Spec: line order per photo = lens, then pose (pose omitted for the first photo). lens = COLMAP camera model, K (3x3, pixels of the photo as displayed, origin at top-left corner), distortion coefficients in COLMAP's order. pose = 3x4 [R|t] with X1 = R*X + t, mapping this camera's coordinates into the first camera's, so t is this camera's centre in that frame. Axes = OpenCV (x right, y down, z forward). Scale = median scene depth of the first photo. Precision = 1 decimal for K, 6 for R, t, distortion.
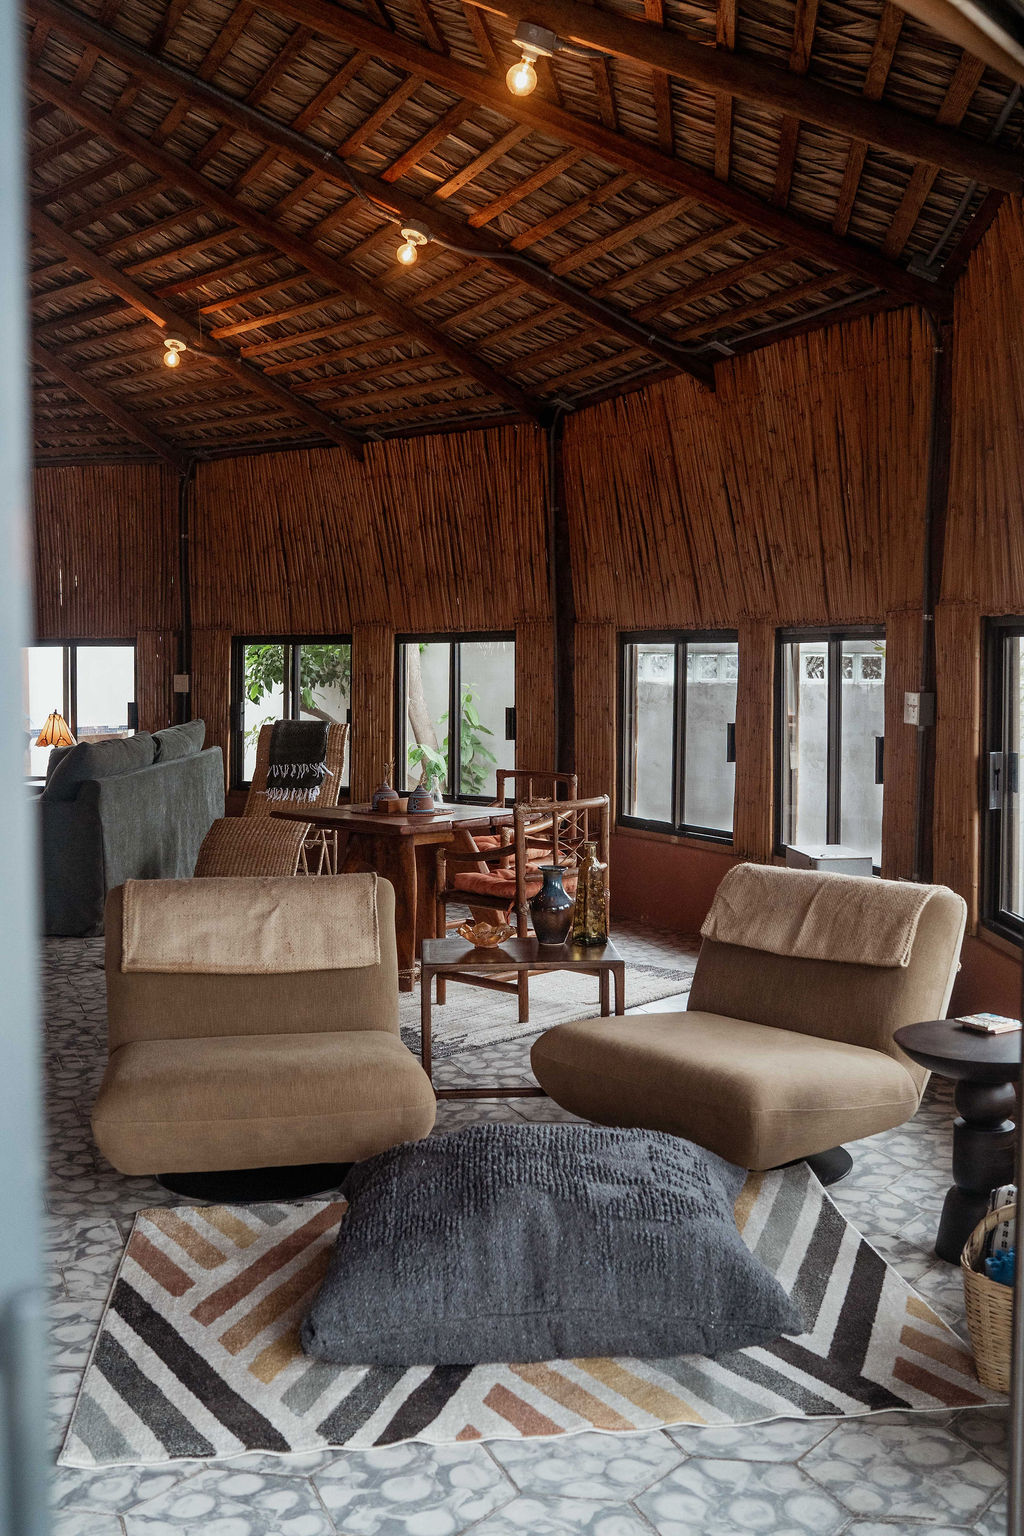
lens RADIAL K [[1505.5, 0, 512.0], [0, 1505.5, 768.0], [0, 0, 1]] dist [-0.170401, 0.001281]
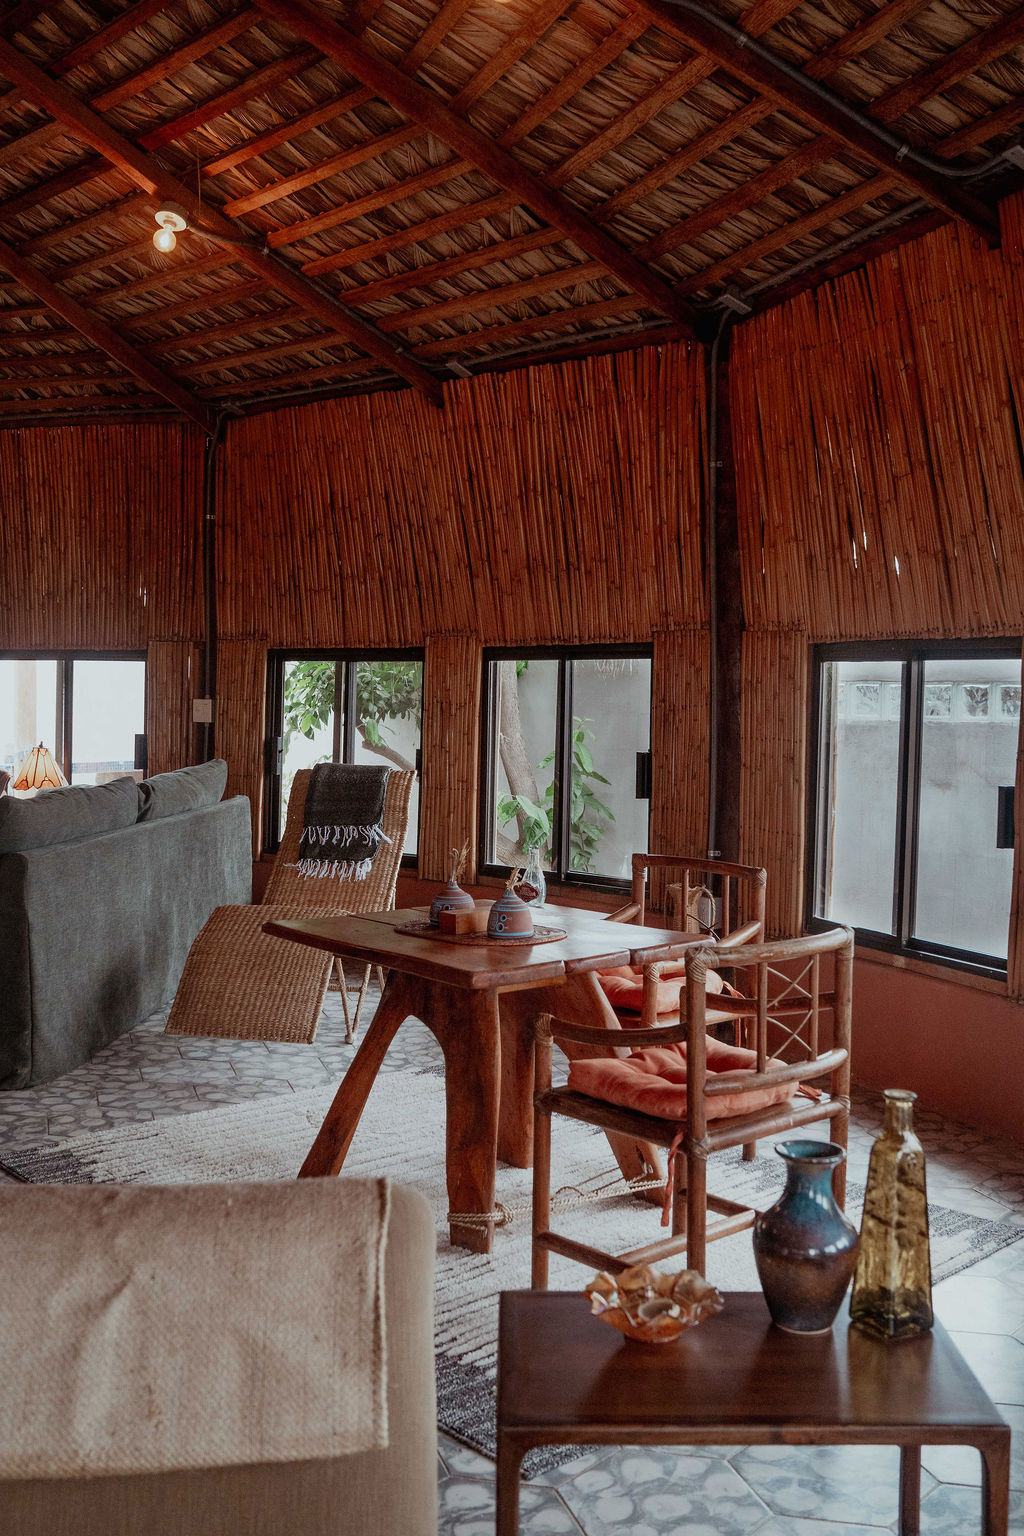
lens RADIAL K [[1464.1, 0, 509.2], [0, 1464.1, 821.0], [0, 0, 1]] dist [-0.076895, 0.257275]
pose [[0.997571, 0.019733, -0.066798, -0.017507], [-0.018736, 0.999704, 0.015507, -0.017598], [0.067084, -0.014218, 0.997646, 0.316190]]
